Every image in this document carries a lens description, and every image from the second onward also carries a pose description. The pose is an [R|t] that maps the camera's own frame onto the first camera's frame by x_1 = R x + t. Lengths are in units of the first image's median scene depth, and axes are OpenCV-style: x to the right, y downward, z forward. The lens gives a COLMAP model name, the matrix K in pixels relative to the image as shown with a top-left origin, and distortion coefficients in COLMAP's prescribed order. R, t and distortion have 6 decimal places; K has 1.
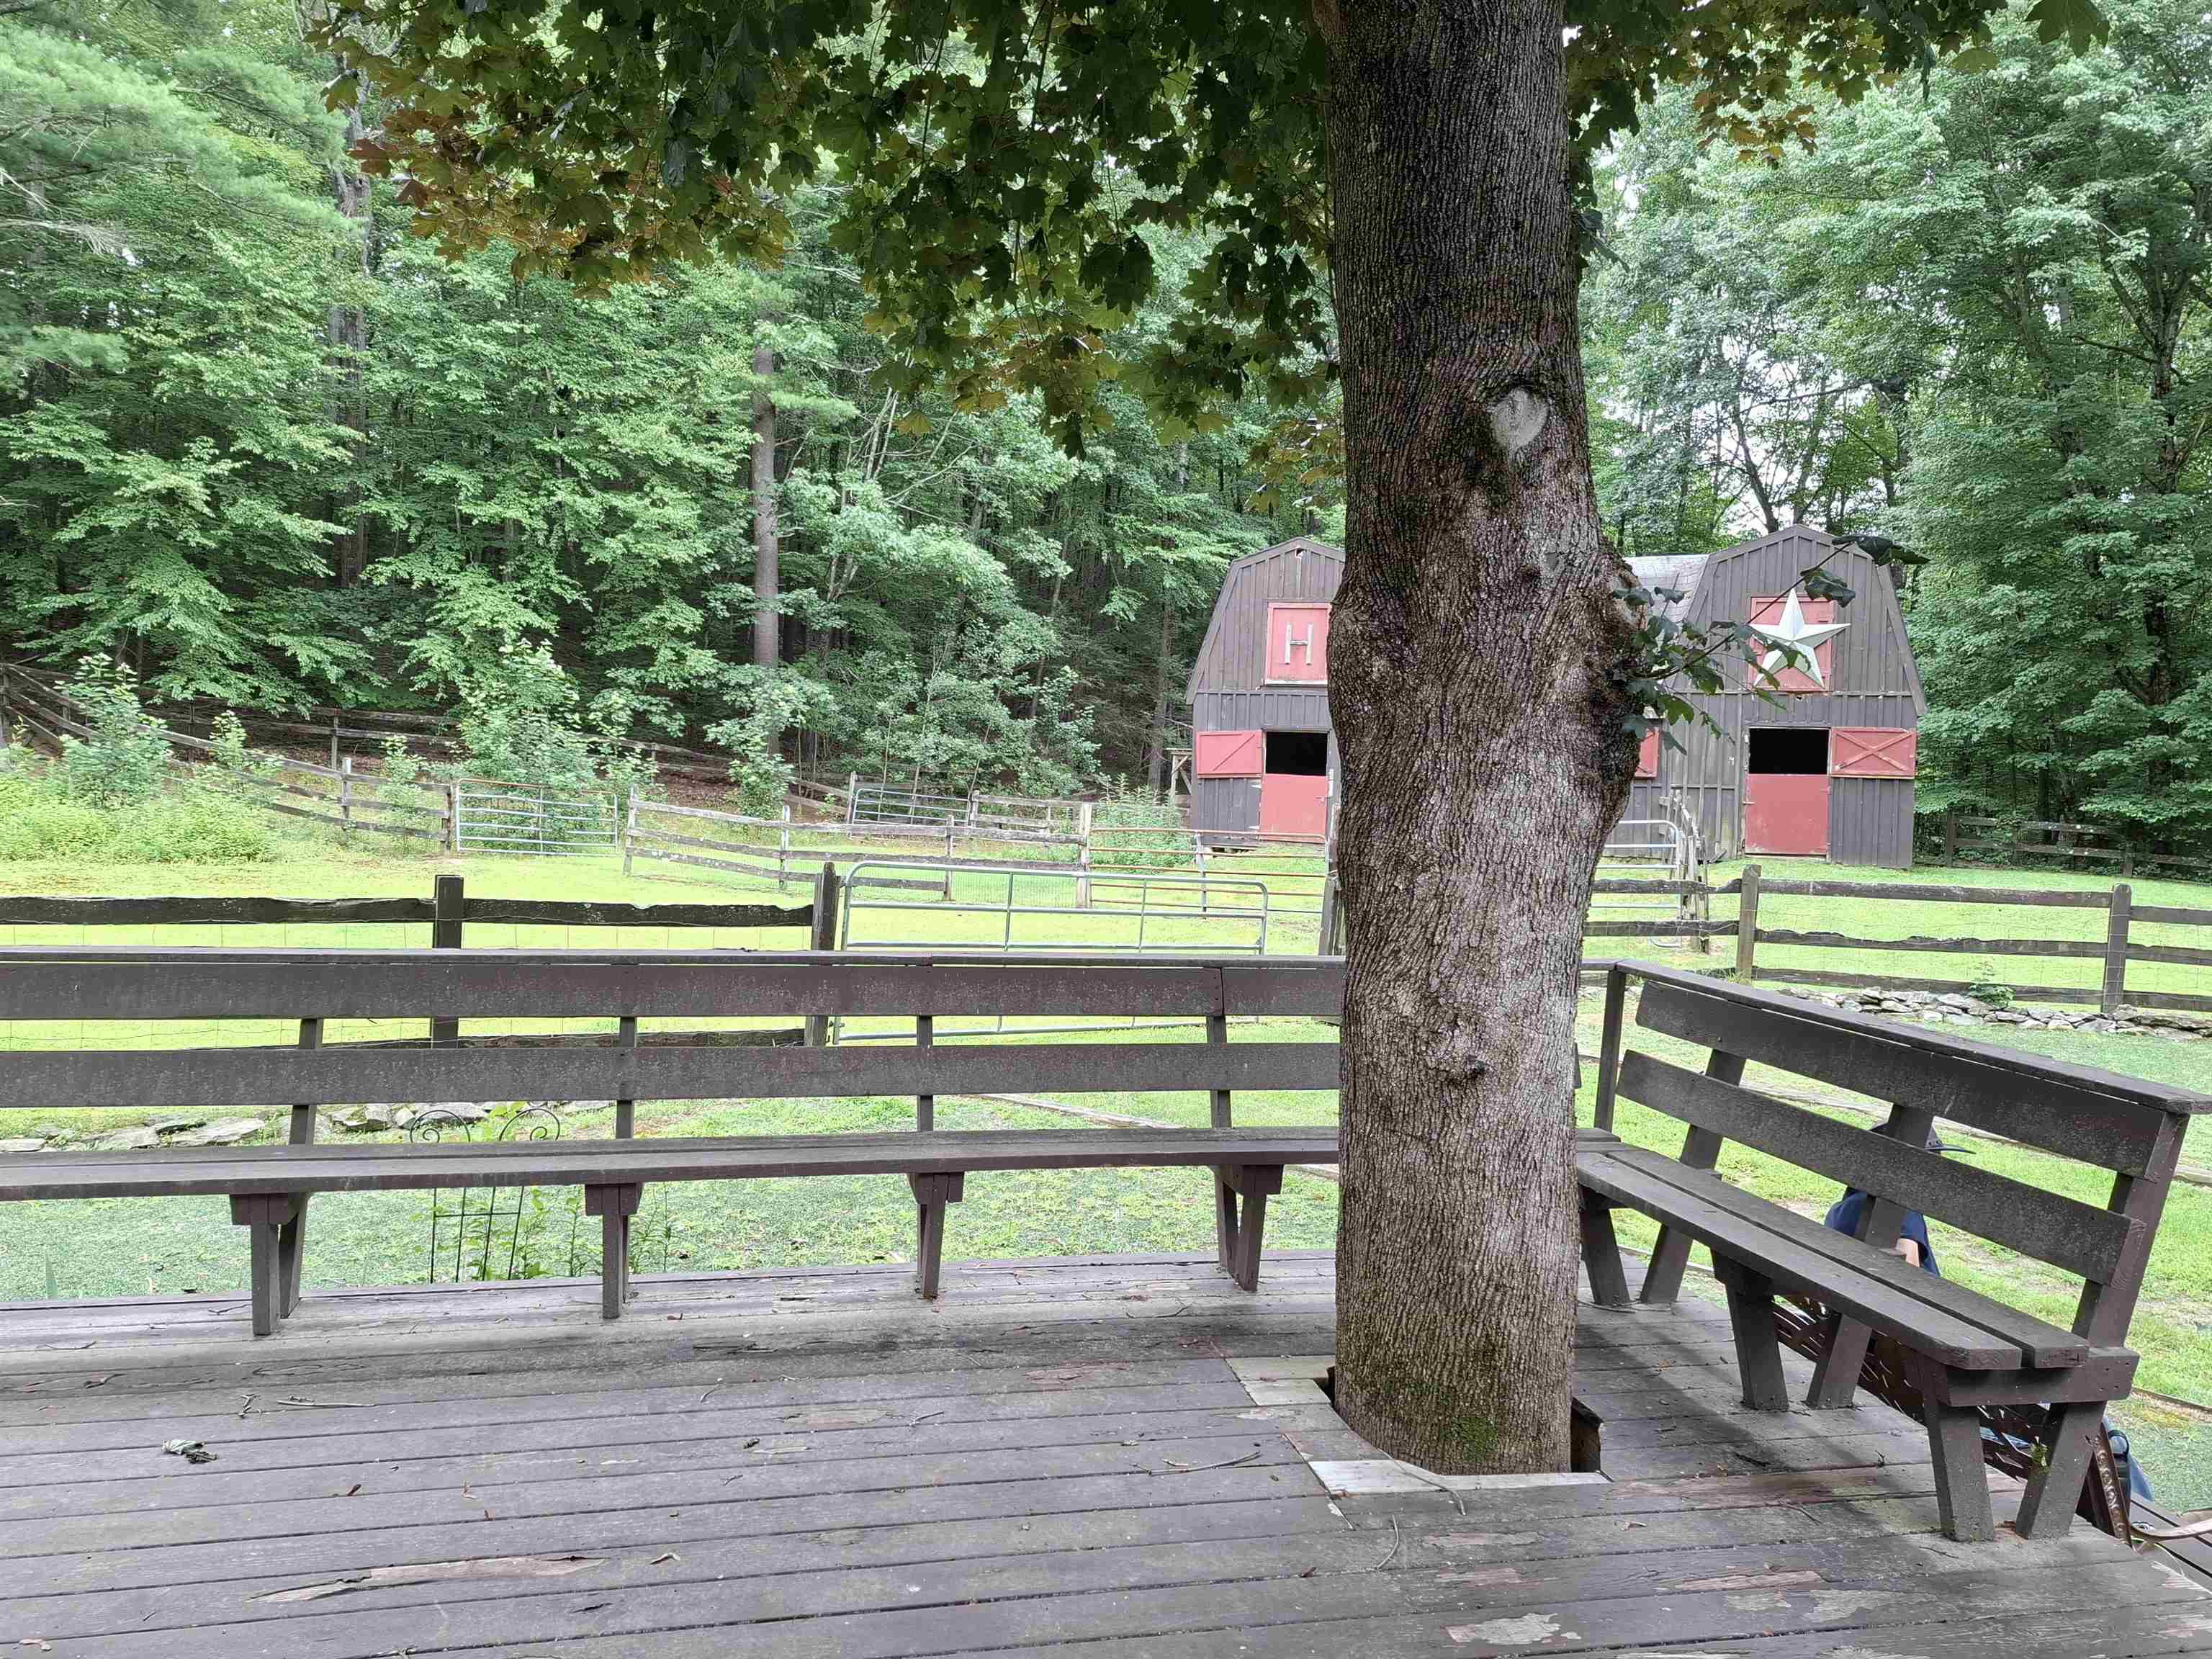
lens RADIAL K [[1530.4, 0, 1093.4], [0, 1530.4, 834.5], [0, 0, 1]] dist [0.077491, -0.092599]
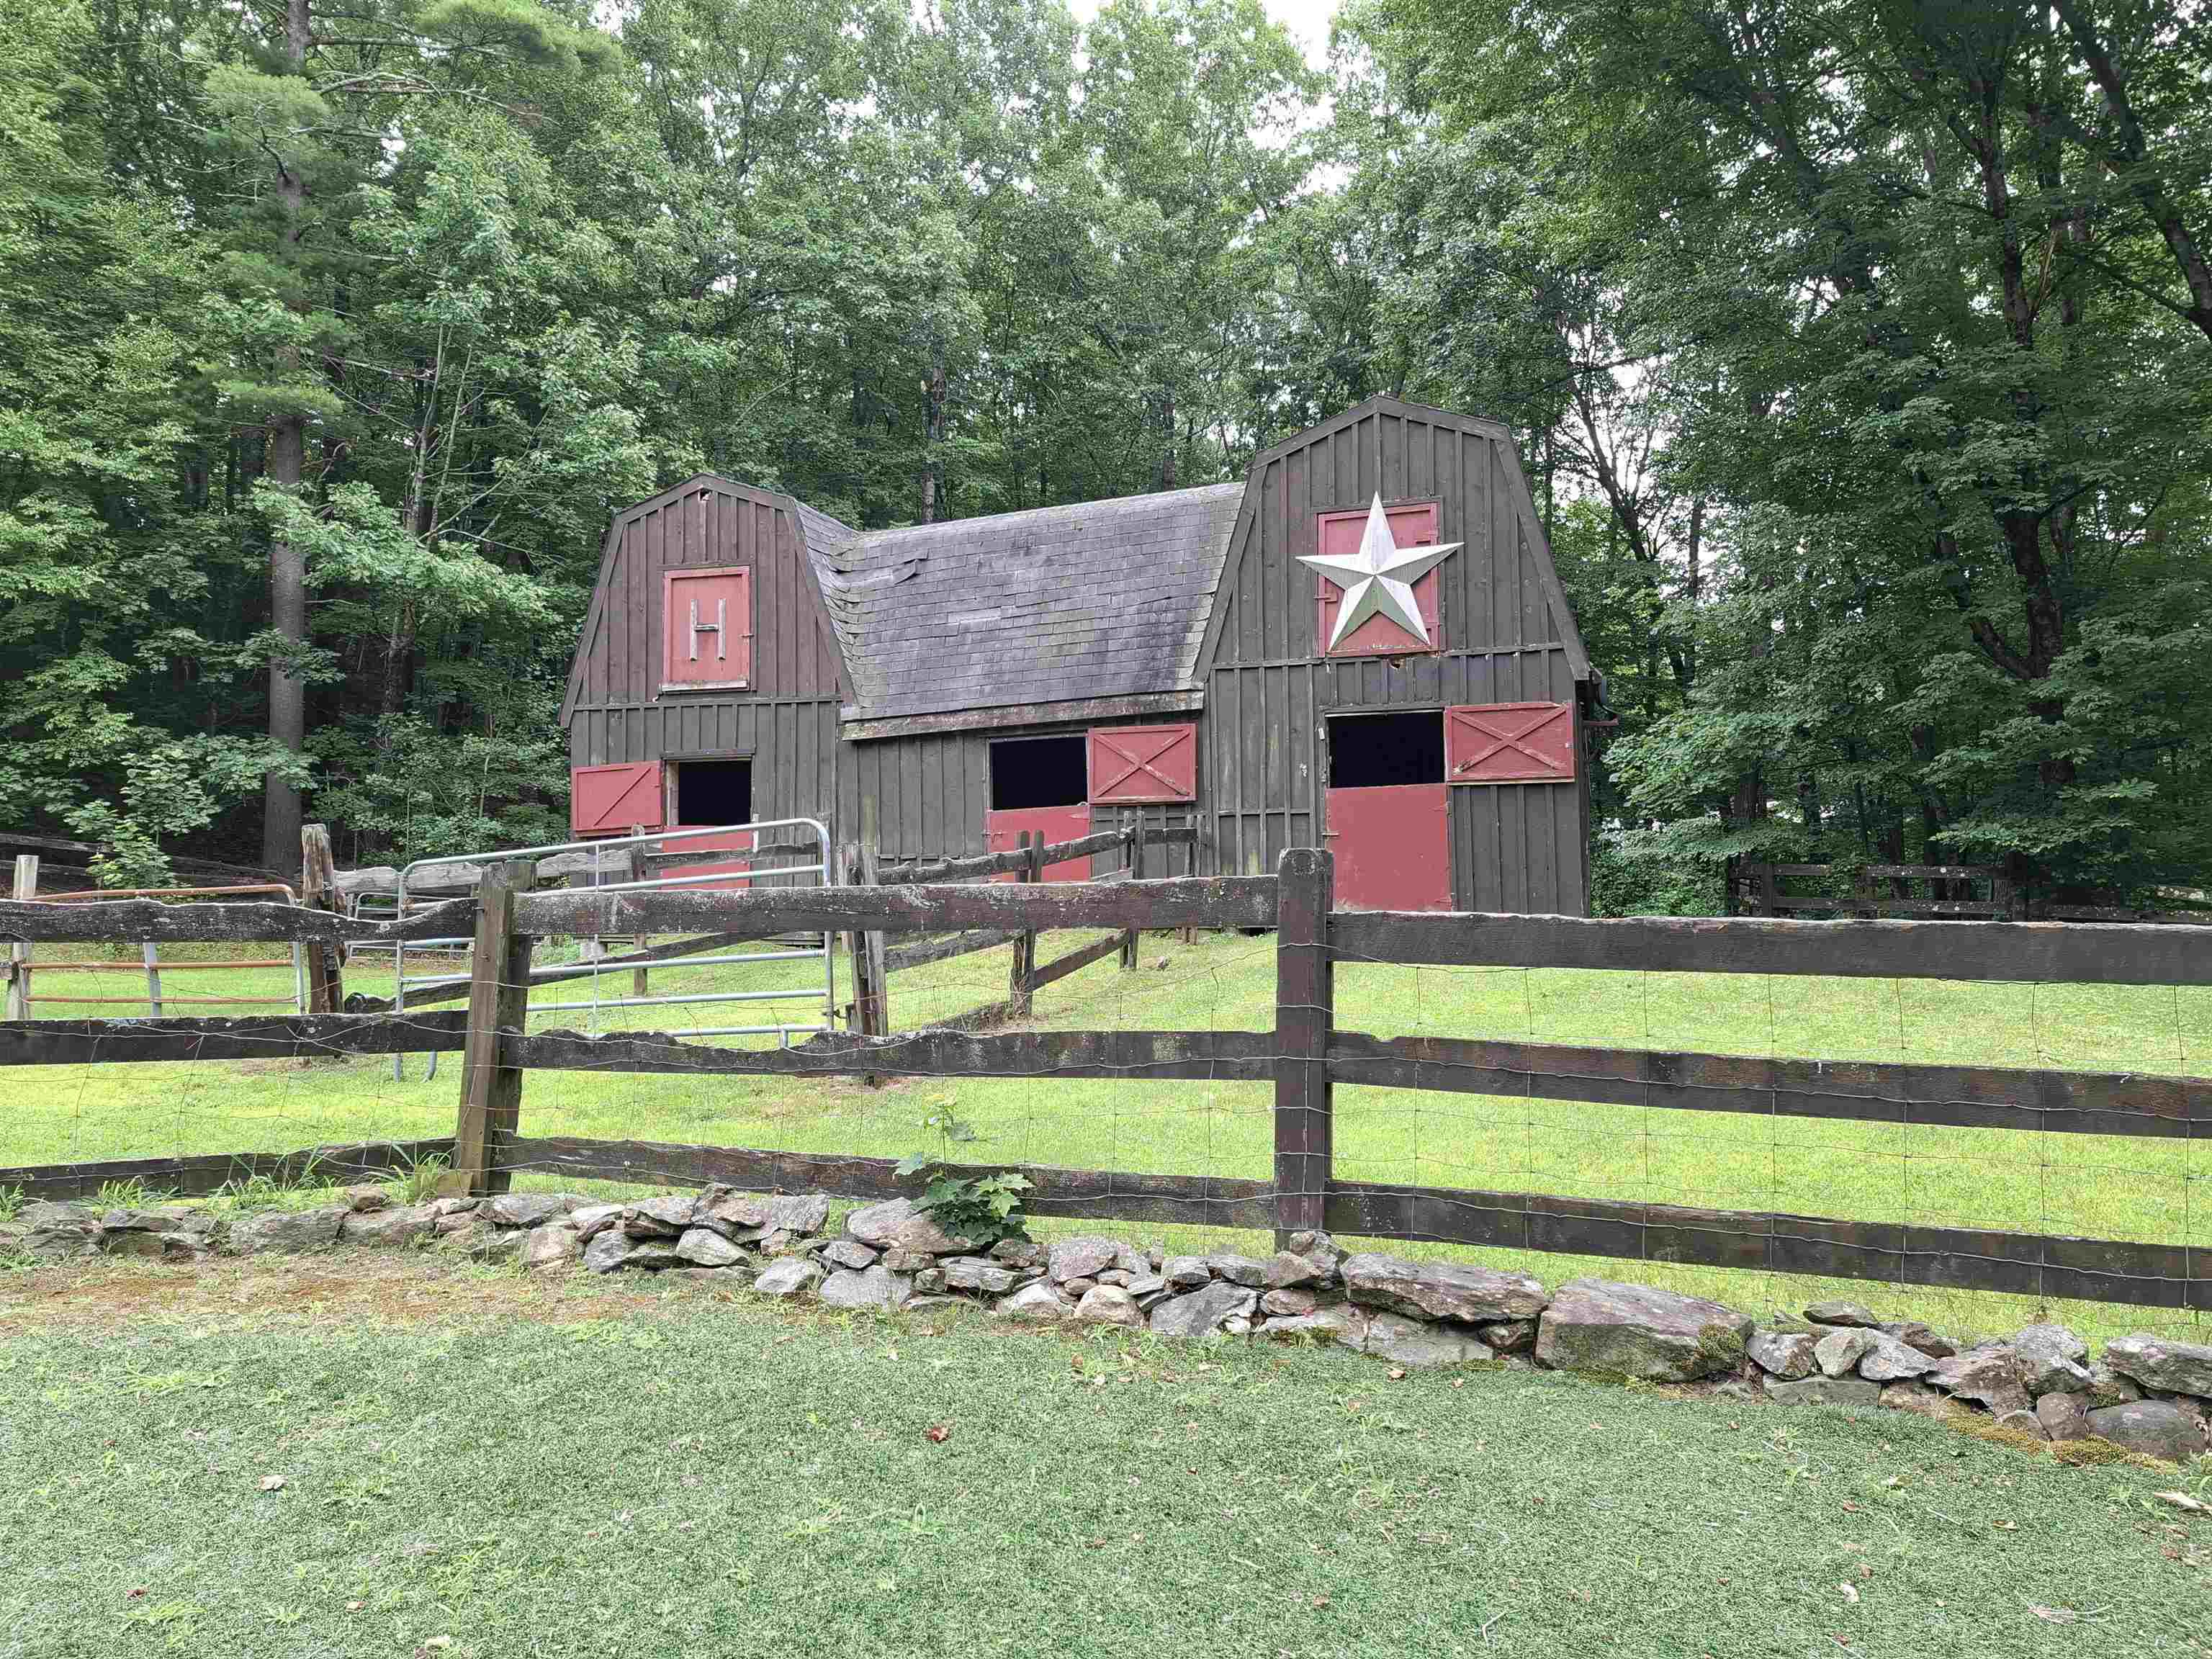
lens RADIAL K [[1530.4, 0, 1095.0], [0, 1530.4, 830.6], [0, 0, 1]] dist [0.077491, -0.092599]
pose [[0.998556, -0.037918, -0.038062, 0.352270], [0.034373, 0.995363, -0.089839, 0.030727], [0.041293, 0.088401, 0.995229, 0.378069]]
